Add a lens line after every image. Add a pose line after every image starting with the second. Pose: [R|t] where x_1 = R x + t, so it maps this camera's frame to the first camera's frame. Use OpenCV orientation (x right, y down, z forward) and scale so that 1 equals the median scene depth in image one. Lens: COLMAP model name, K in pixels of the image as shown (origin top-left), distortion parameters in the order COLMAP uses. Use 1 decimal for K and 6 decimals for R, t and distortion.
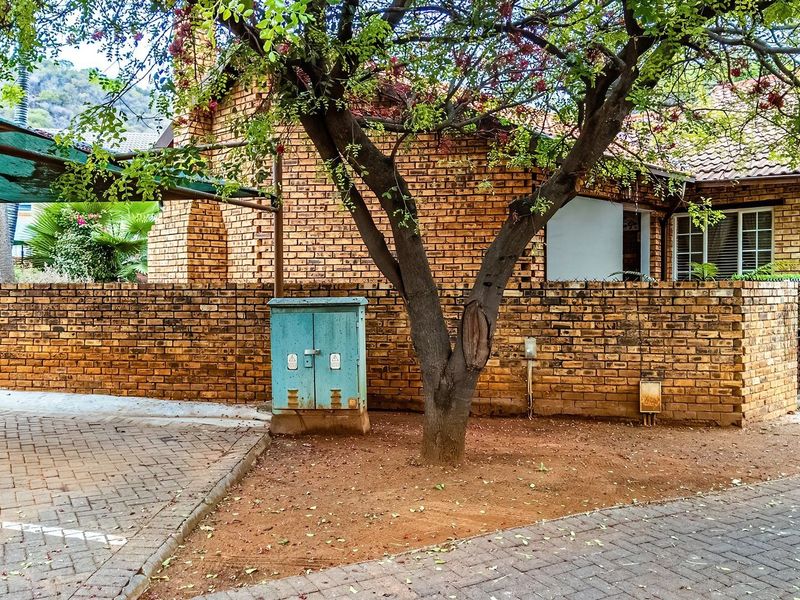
lens RADIAL K [[318.9, 0, 401.8], [0, 318.9, 301.7], [0, 0, 1]] dist [-0.000374, -0.000338]
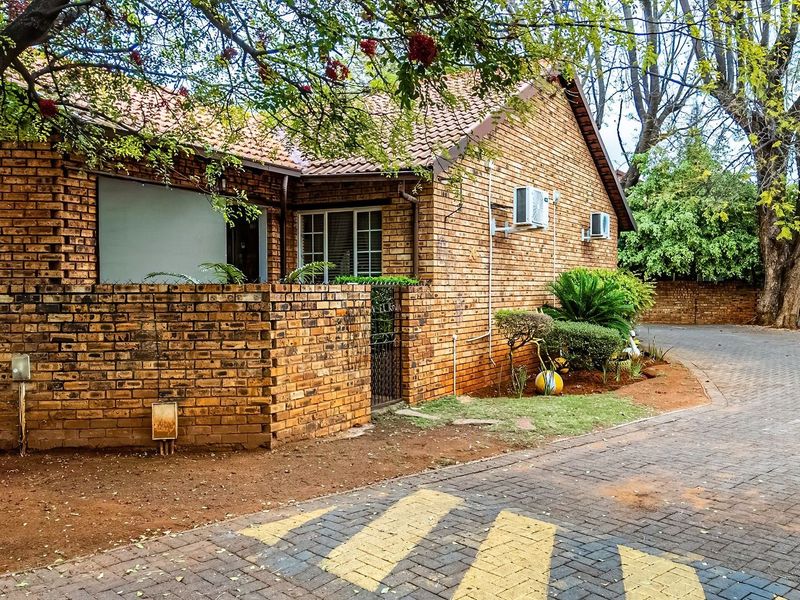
lens RADIAL K [[318.9, 0, 393.1], [0, 318.9, 298.2], [0, 0, 1]] dist [-0.000374, -0.000338]
pose [[0.987049, -0.003869, 0.160371, 1.214404], [0.005742, 0.999921, -0.011218, -0.013467], [-0.160314, 0.011994, 0.986993, 0.061755]]
